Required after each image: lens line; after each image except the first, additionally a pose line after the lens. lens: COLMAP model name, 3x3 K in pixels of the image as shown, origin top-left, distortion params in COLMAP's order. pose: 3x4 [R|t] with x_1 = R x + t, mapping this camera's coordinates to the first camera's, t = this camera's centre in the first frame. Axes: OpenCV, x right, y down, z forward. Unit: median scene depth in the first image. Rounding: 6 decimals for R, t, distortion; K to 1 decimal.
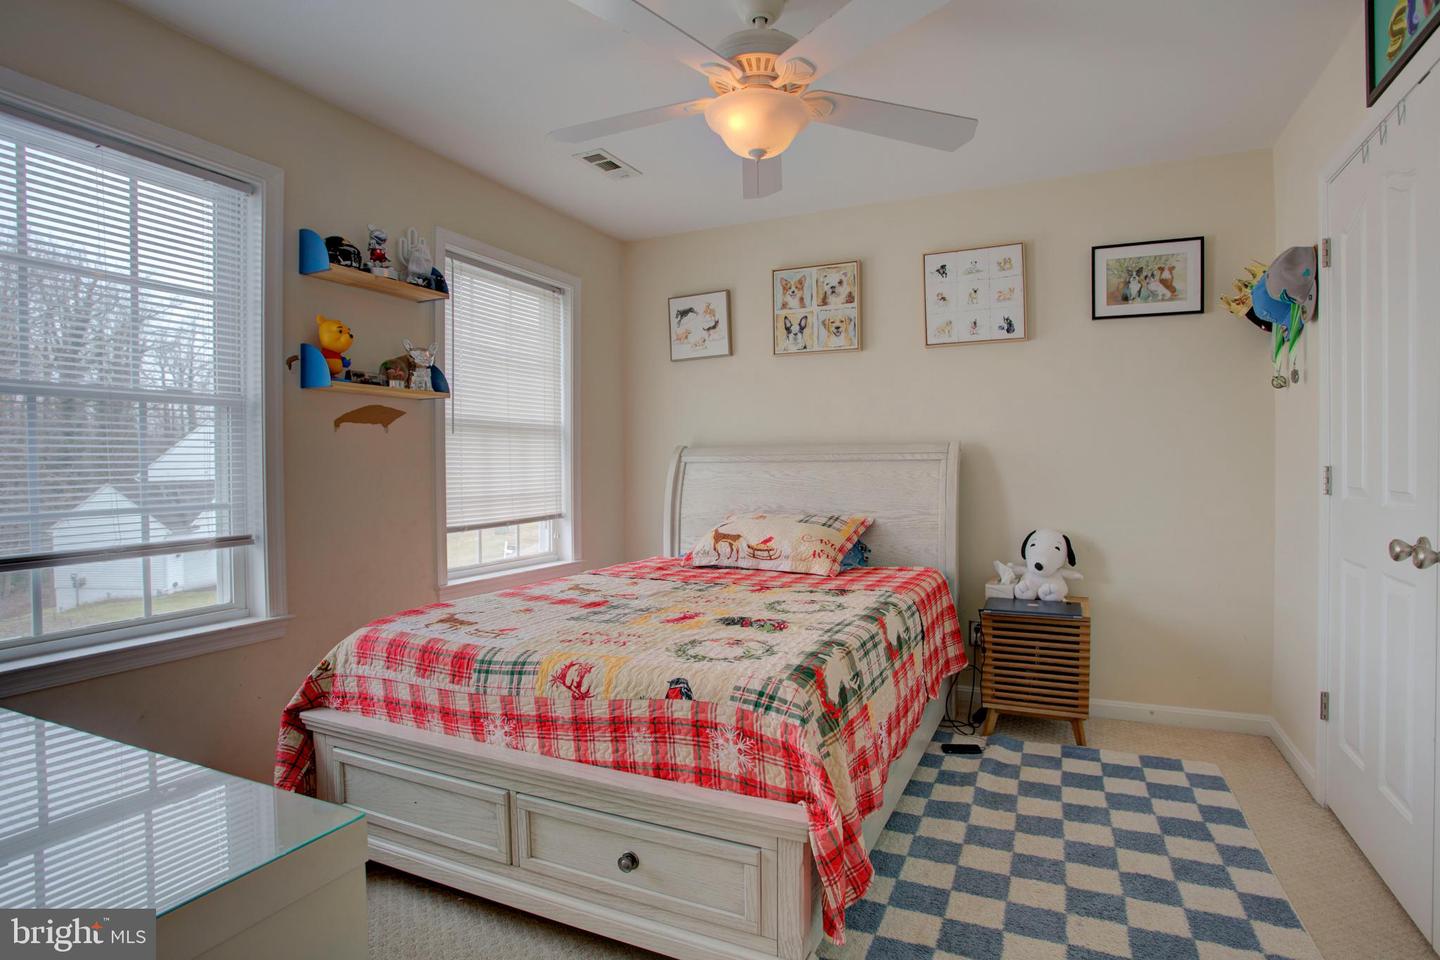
lens RADIAL K [[738.2, 0, 709.9], [0, 738.2, 472.9], [0, 0, 1]] dist [-0.085683, 0.055489]
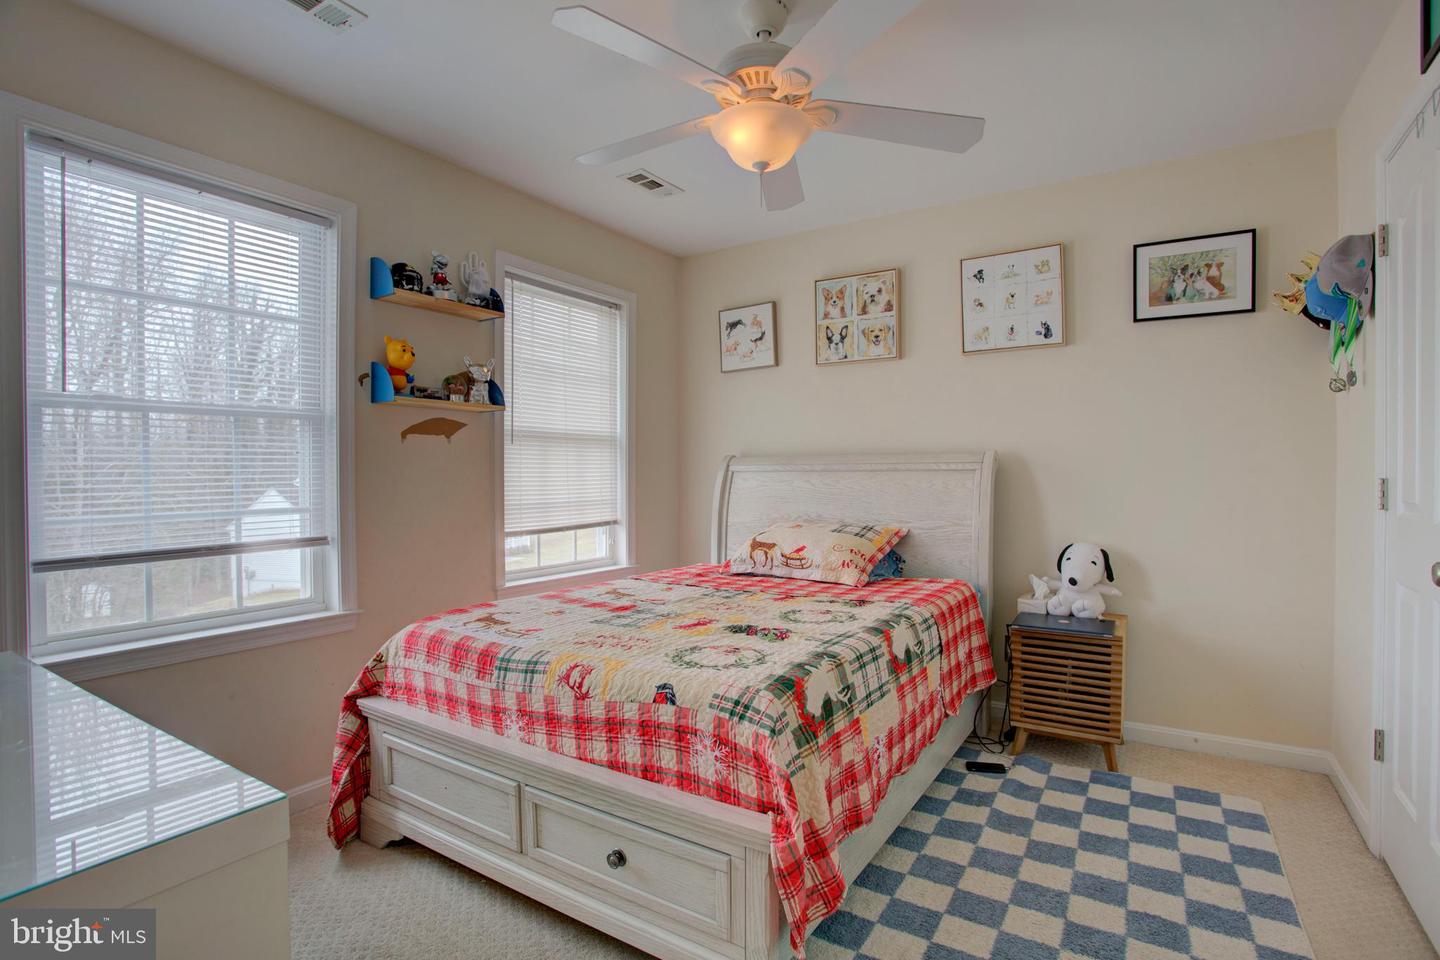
lens RADIAL K [[718.2, 0, 720.0], [0, 718.2, 480.0], [0, 0, 1]] dist [-0.086319, 0.051963]
pose [[0.990592, 0.003890, -0.136796, 0.125639], [-0.003960, 0.999992, -0.000239, -0.002952], [0.136794, 0.000779, 0.990599, 0.018276]]
